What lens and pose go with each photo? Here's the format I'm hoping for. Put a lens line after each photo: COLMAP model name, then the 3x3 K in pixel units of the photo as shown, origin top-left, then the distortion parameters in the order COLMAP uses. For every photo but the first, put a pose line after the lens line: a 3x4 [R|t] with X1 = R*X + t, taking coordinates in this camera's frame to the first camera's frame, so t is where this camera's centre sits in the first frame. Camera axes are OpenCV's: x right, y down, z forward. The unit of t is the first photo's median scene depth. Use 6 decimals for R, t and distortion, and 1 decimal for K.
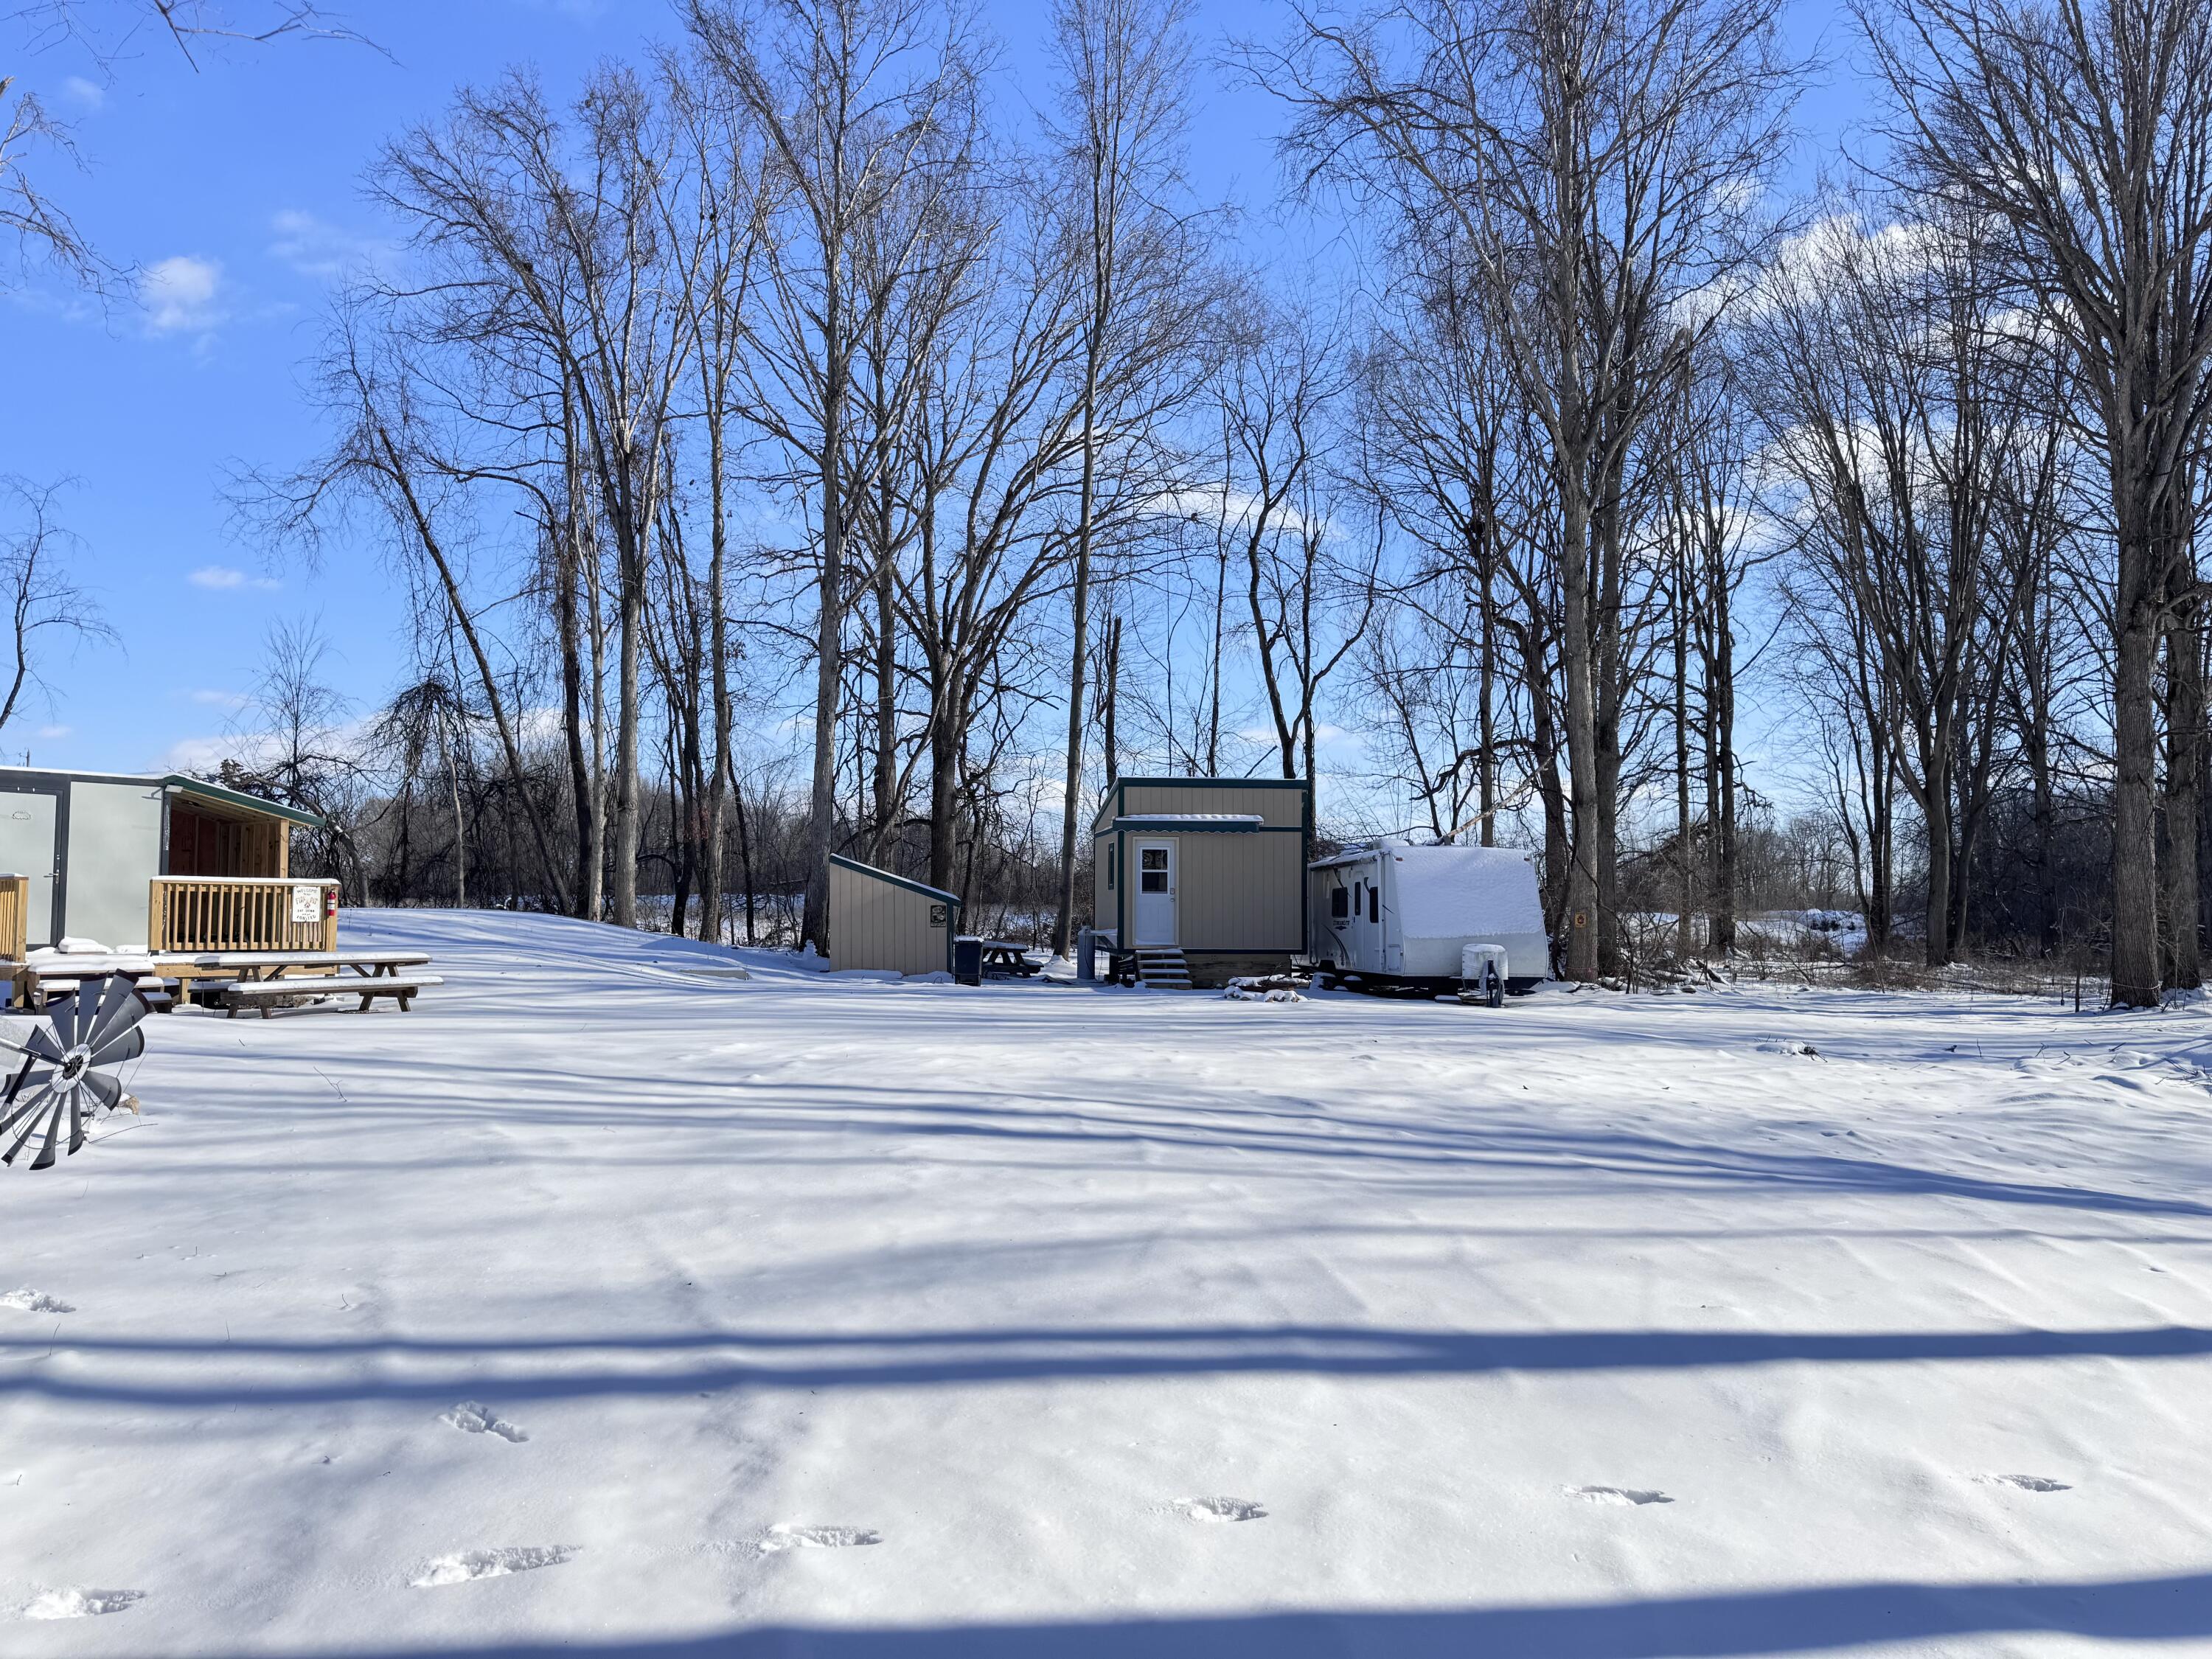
lens RADIAL K [[1540.0, 0, 1106.0], [0, 1540.0, 829.5], [0, 0, 1]] dist [0.002398, 0.003719]
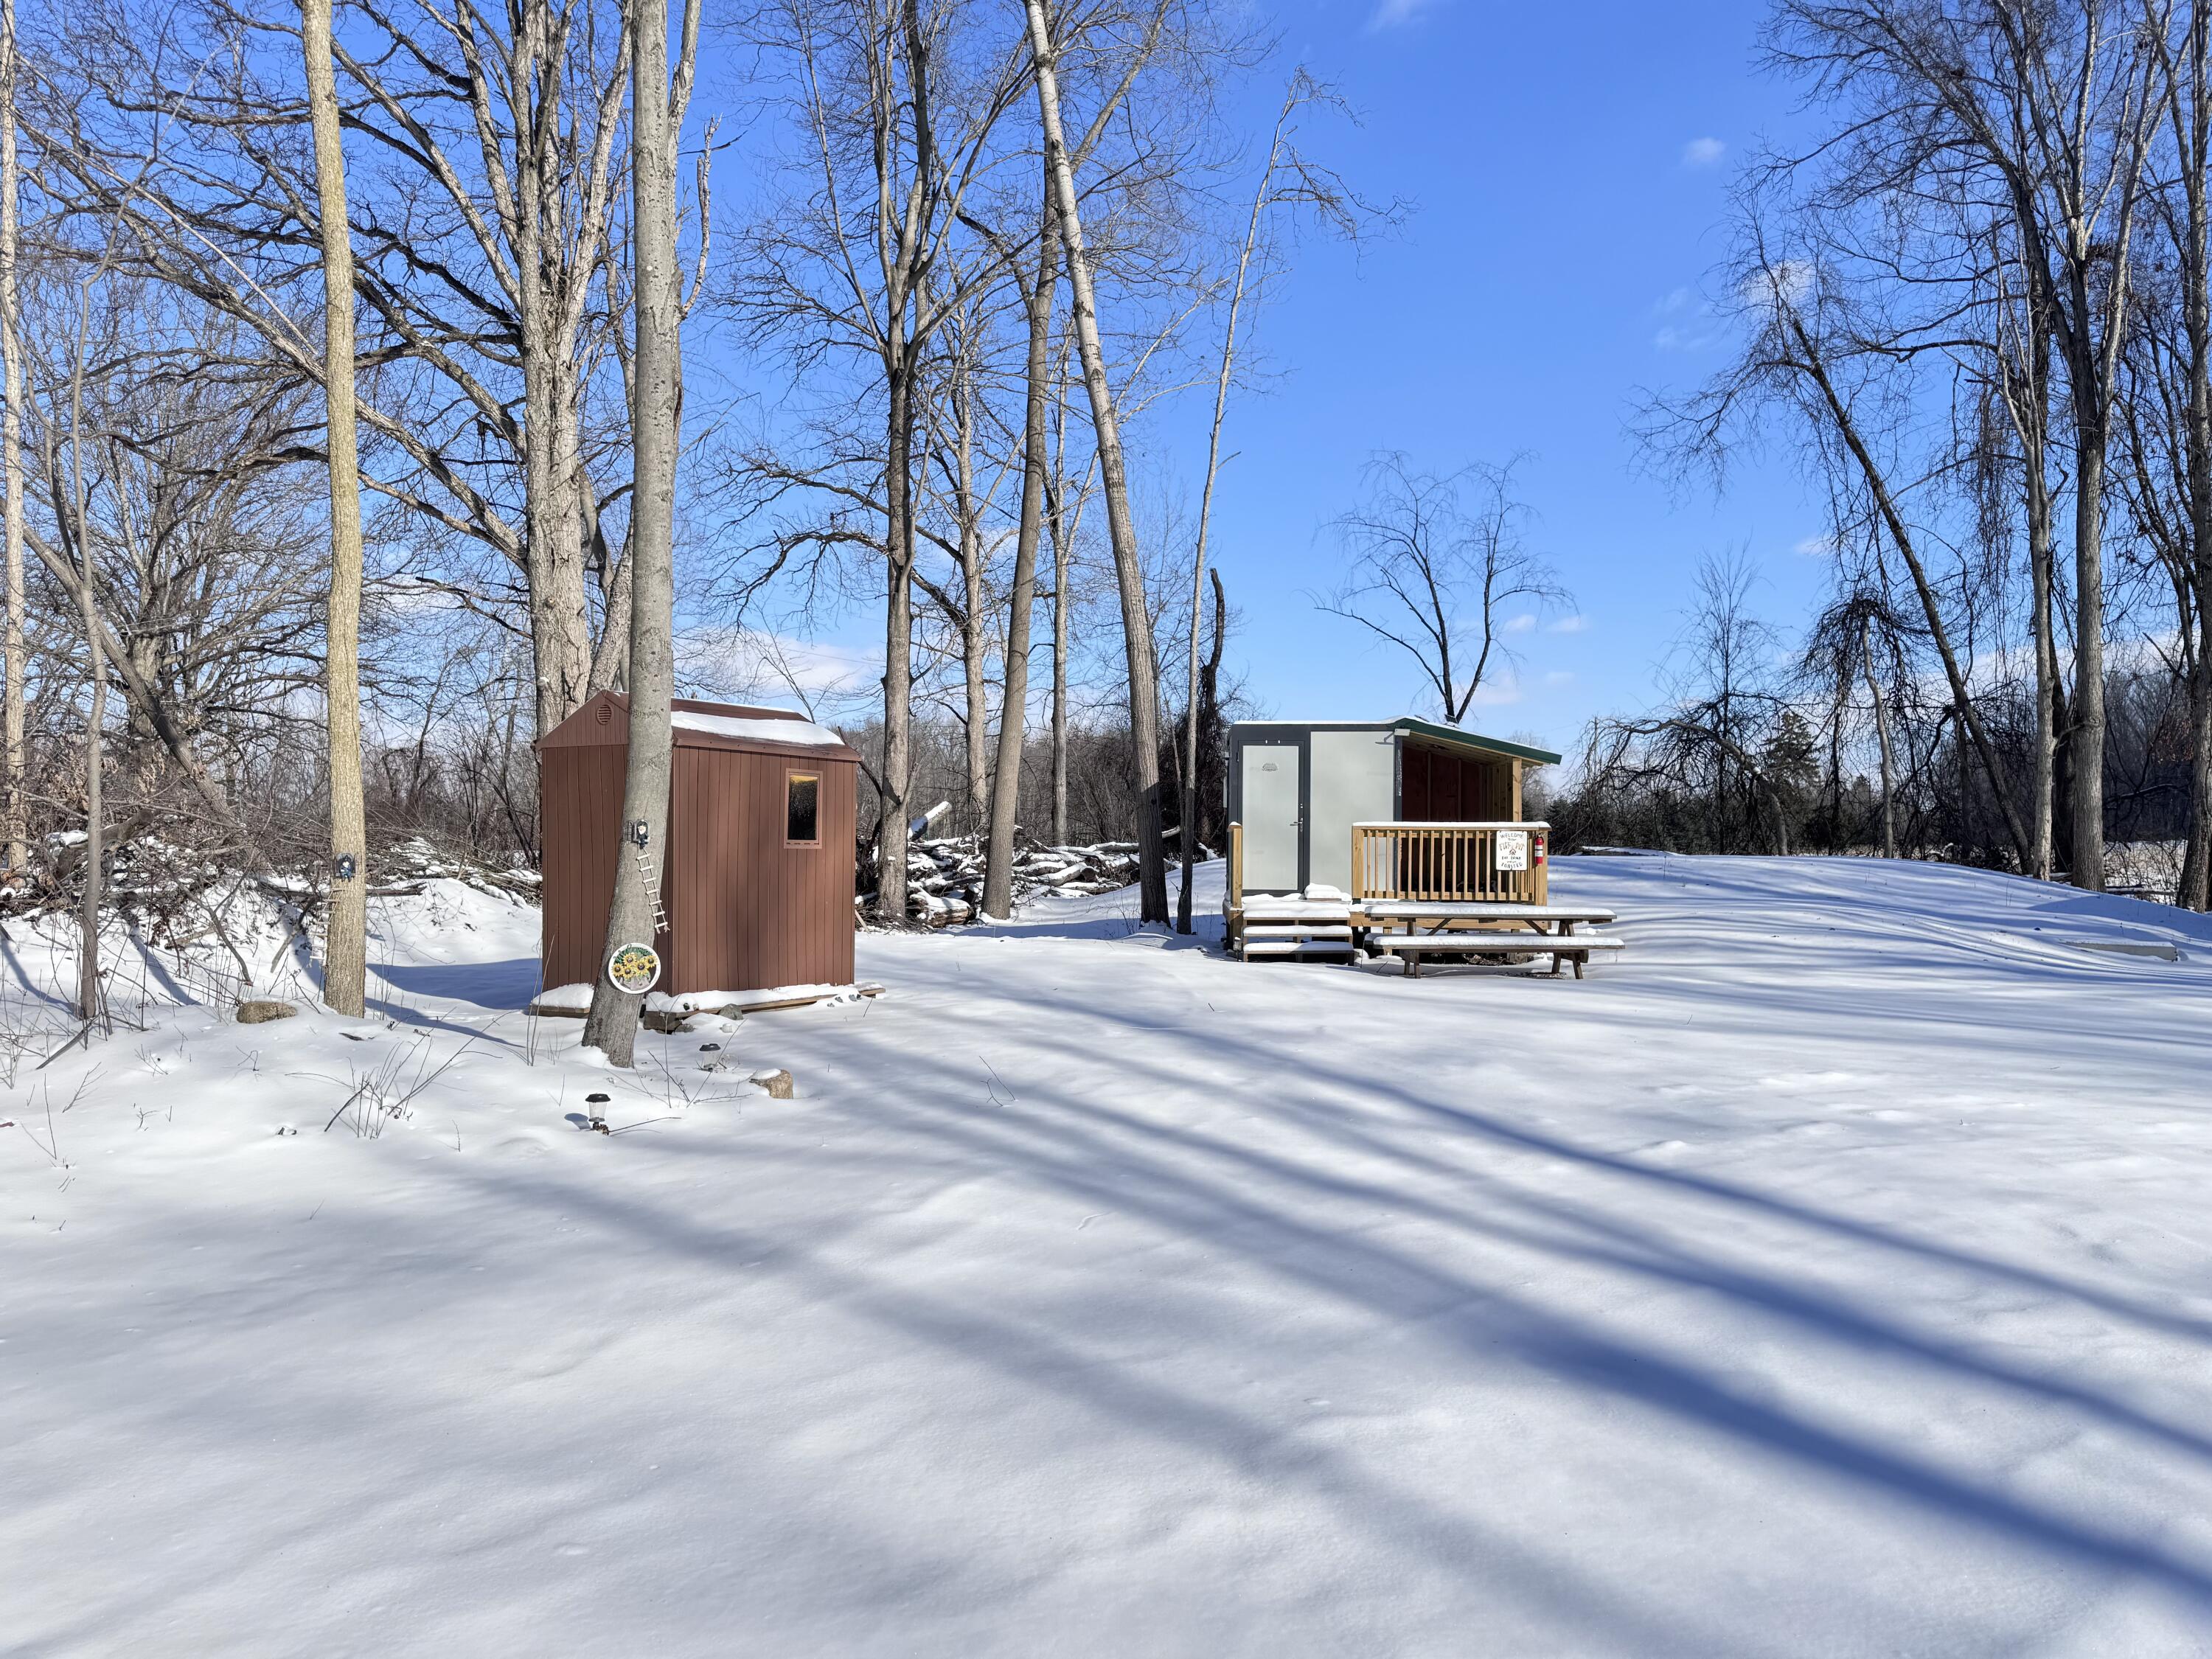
lens RADIAL K [[1510.3, 0, 1103.9], [0, 1510.3, 867.3], [0, 0, 1]] dist [0.050619, -0.059085]
pose [[0.566339, 0.006592, -0.824146, 0.036417], [0.042254, 0.998421, 0.037022, 0.007548], [0.823088, -0.055791, 0.565166, 0.151448]]
